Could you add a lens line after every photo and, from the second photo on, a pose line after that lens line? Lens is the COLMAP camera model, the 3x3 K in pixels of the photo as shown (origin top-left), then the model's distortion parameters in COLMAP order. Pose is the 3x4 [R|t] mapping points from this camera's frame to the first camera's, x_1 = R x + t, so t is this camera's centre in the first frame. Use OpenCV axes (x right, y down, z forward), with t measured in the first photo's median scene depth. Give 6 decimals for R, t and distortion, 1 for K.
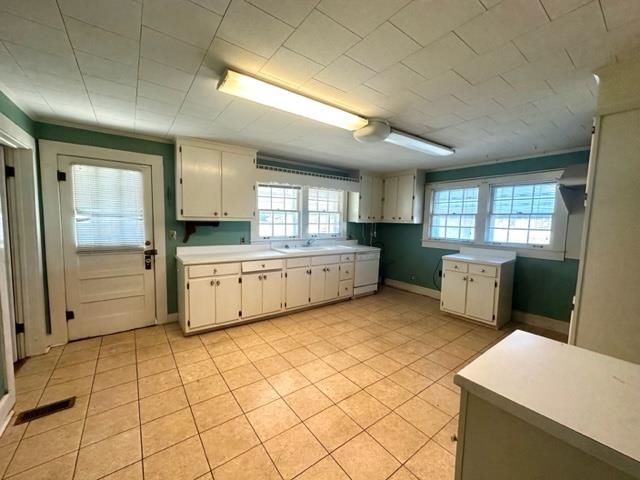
lens RADIAL K [[254.7, 0, 320.0], [0, 254.7, 240.8], [0, 0, 1]] dist [-0.003770, 0.000042]
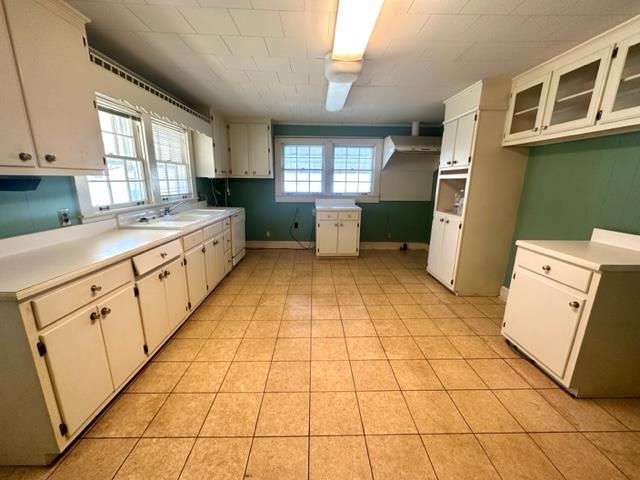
lens RADIAL K [[254.7, 0, 319.4], [0, 254.7, 240.1], [0, 0, 1]] dist [-0.003770, 0.000042]
pose [[0.582902, -0.199934, 0.787561, -0.427381], [0.067140, 0.977791, 0.198535, -0.023925], [-0.809764, -0.062850, 0.583380, 0.350423]]
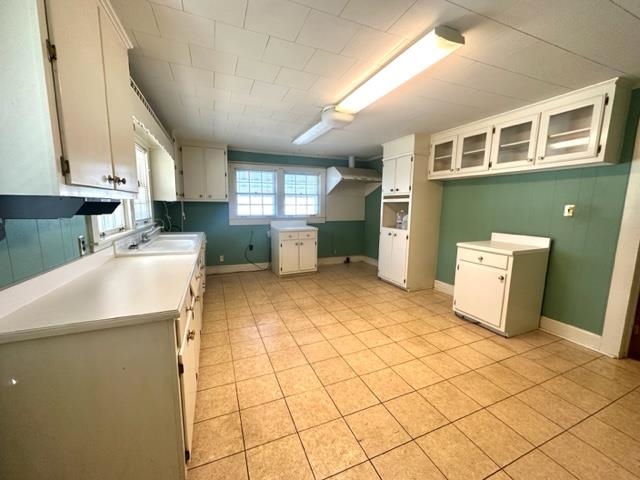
lens RADIAL K [[254.7, 0, 319.1], [0, 254.7, 240.4], [0, 0, 1]] dist [-0.003770, 0.000042]
pose [[0.246798, -0.153576, 0.956820, -0.633592], [0.076005, 0.987389, 0.138878, -0.040618], [-0.966082, 0.038448, 0.255358, 0.543329]]
